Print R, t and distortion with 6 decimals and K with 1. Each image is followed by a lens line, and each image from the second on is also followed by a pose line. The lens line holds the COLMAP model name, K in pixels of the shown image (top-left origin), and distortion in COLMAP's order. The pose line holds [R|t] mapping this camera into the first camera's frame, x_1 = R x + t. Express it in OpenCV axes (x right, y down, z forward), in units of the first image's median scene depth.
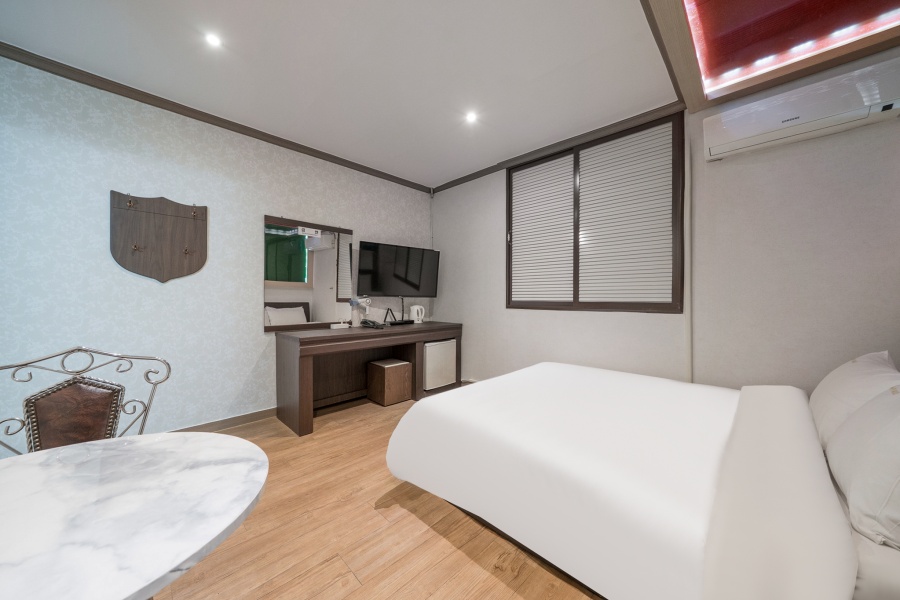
lens RADIAL K [[311.8, 0, 453.2], [0, 311.8, 304.4], [0, 0, 1]] dist [-0.000664, -0.000052]
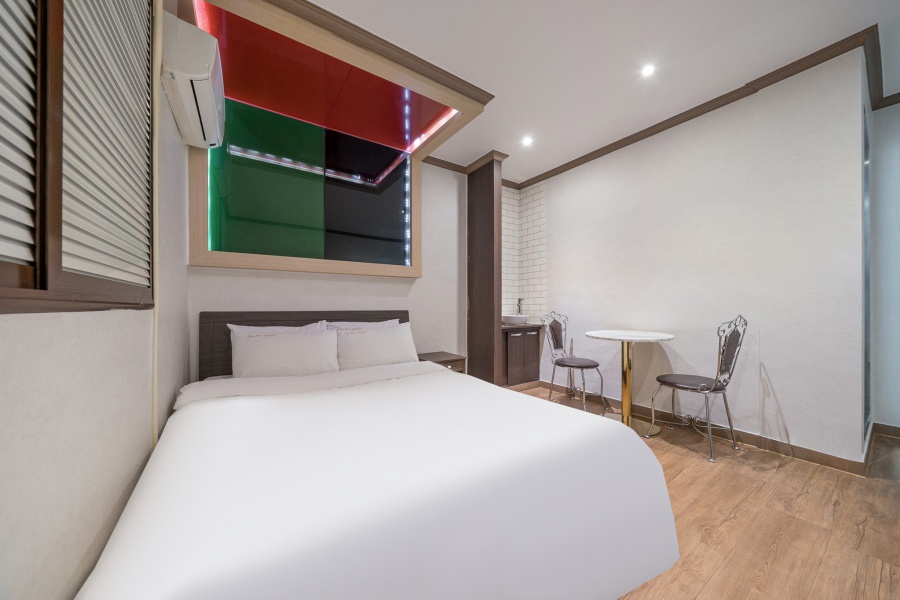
lens RADIAL K [[311.8, 0, 453.2], [0, 311.8, 304.4], [0, 0, 1]] dist [-0.000664, -0.000052]
pose [[-0.979111, 0.005345, 0.203255, 0.109671], [0.008386, 0.999865, 0.014106, 0.022110], [-0.203152, 0.015516, -0.979024, 1.597898]]
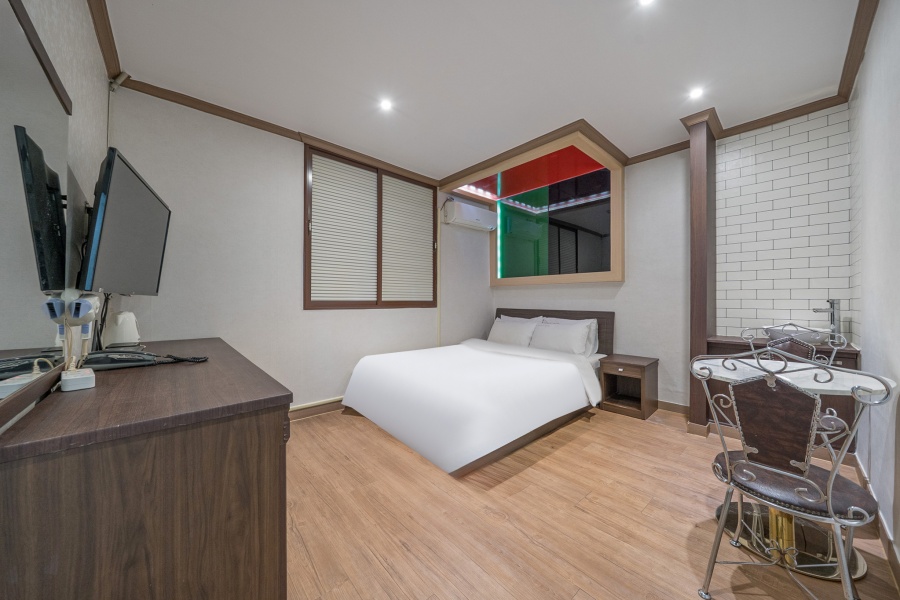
lens RADIAL K [[311.8, 0, 453.2], [0, 311.8, 304.4], [0, 0, 1]] dist [-0.000664, -0.000052]
pose [[0.068600, -0.014517, 0.997539, -1.049709], [0.021214, 0.999689, 0.013089, -0.007614], [-0.997419, 0.020264, 0.068887, 0.897874]]
